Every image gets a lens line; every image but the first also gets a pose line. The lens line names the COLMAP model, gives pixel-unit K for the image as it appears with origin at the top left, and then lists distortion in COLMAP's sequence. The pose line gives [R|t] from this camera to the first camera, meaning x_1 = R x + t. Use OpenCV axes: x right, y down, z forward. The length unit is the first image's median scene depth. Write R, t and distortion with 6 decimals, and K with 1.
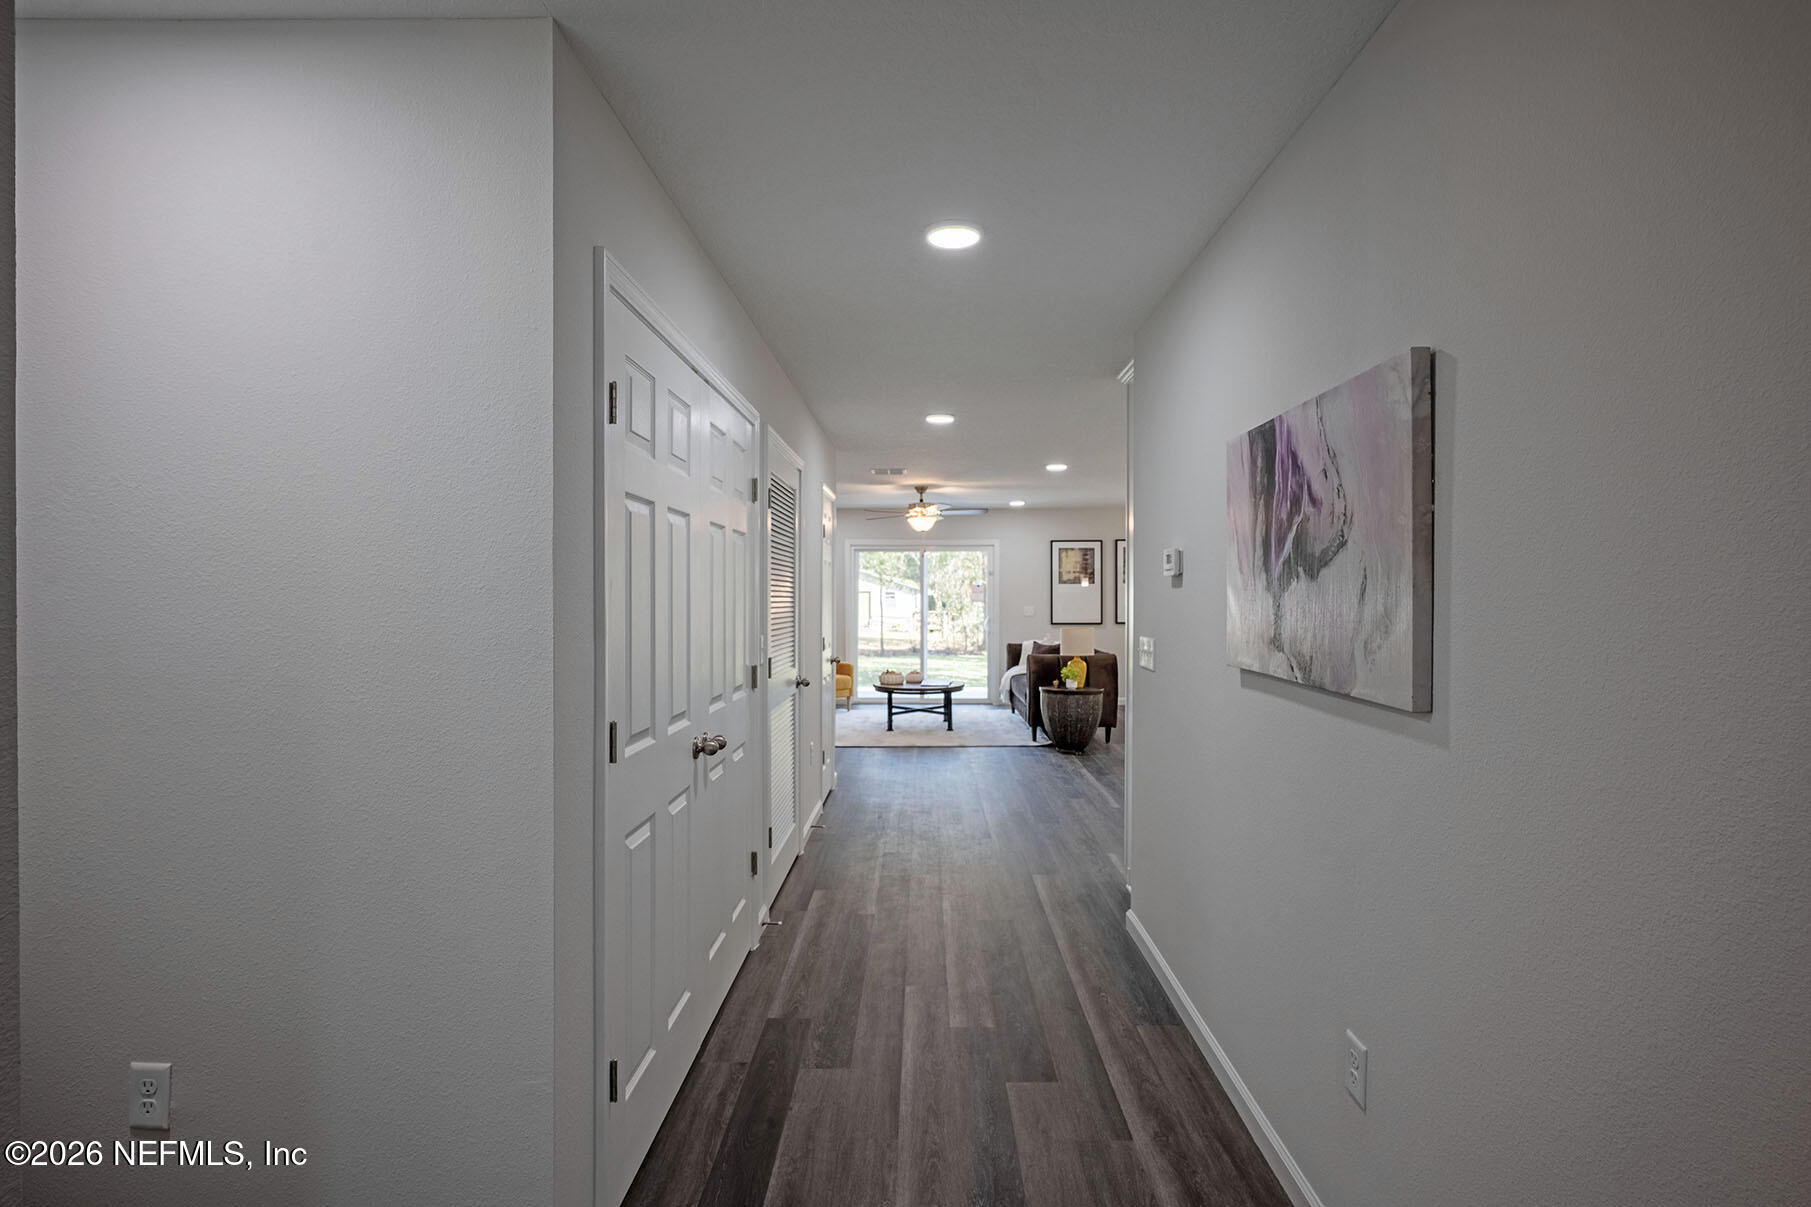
lens RADIAL K [[890.7, 0, 915.0], [0, 890.7, 597.3], [0, 0, 1]] dist [0.000256, 0.000164]
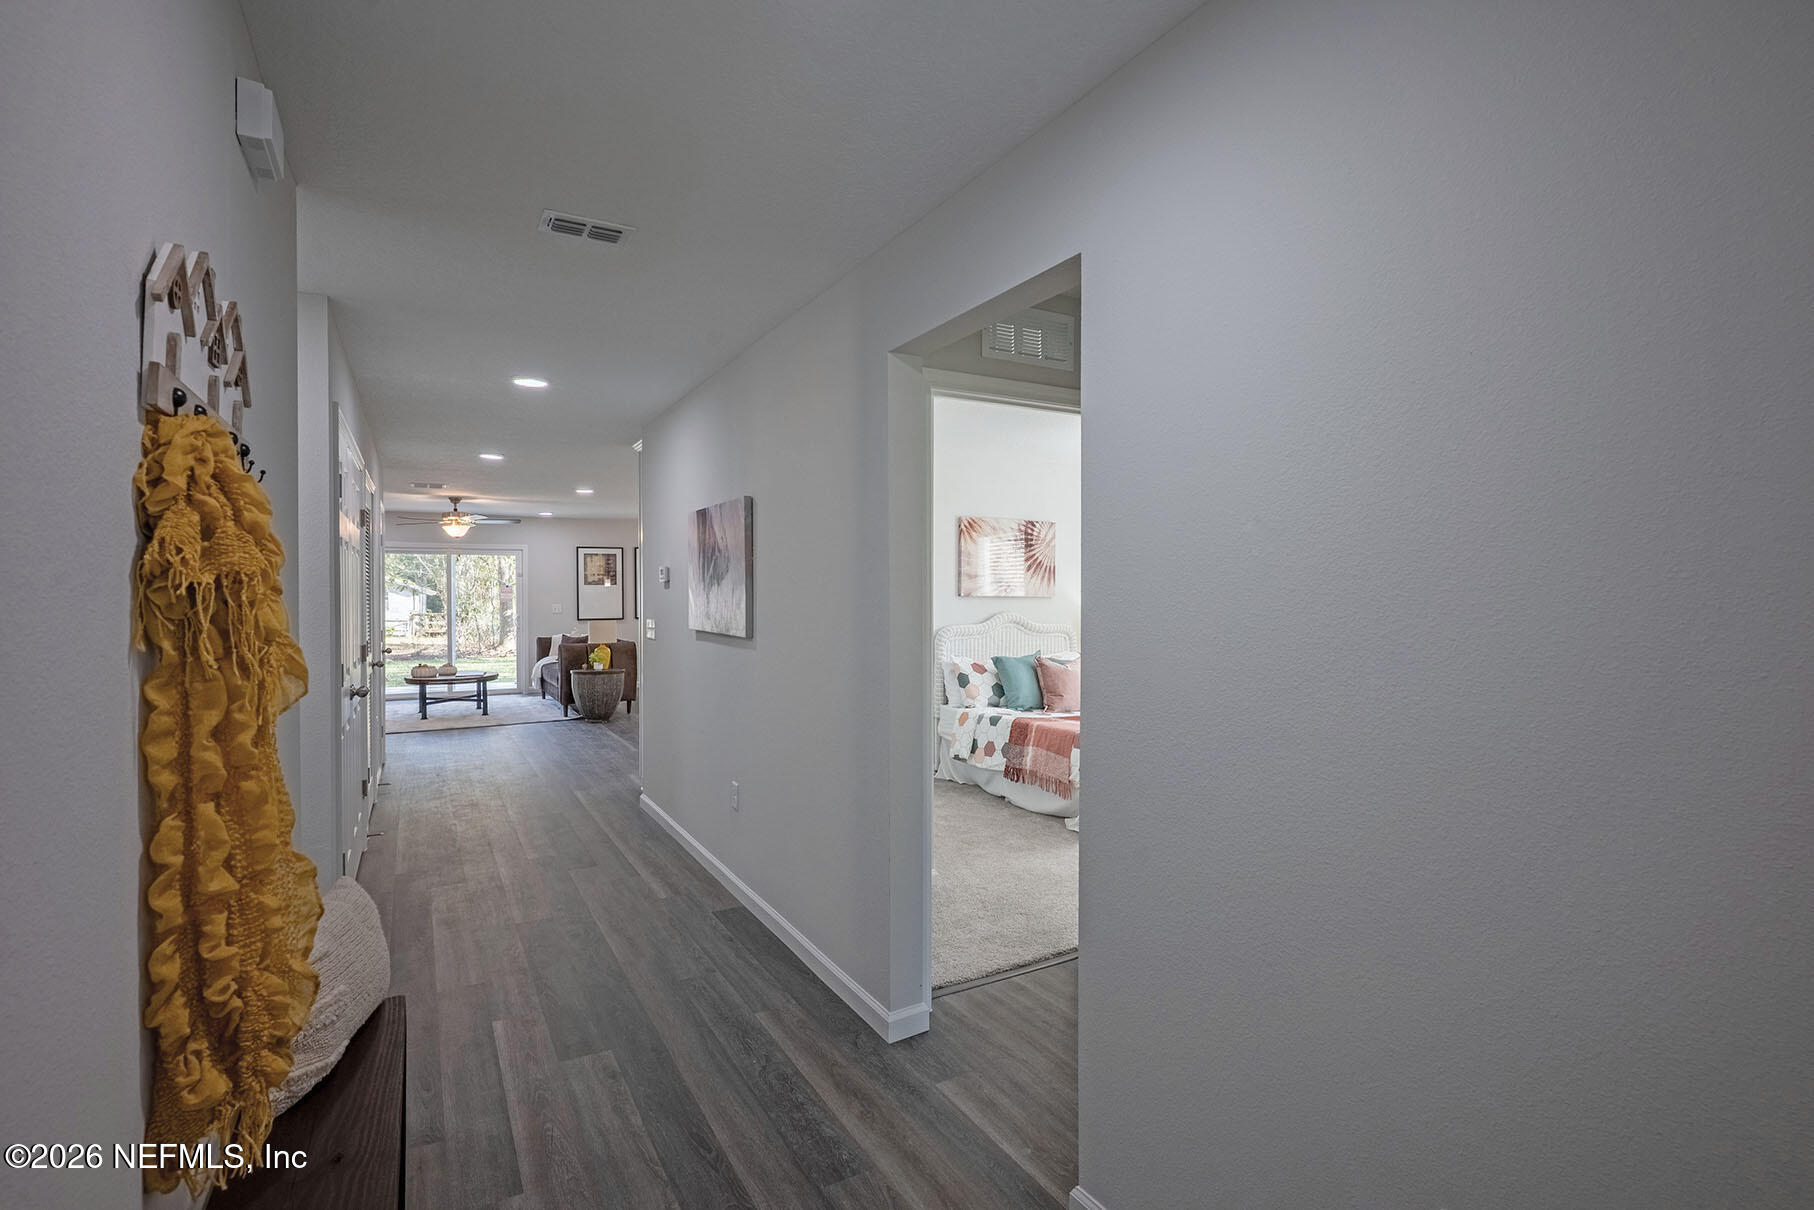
lens RADIAL K [[864.2, 0, 903.2], [0, 864.2, 608.9], [0, 0, 1]] dist [0.000463, 0.000290]
pose [[0.868158, -0.010783, 0.496171, -0.046418], [0.003994, 0.999883, 0.014740, 0.001724], [-0.496272, -0.010815, 0.868100, -0.227802]]
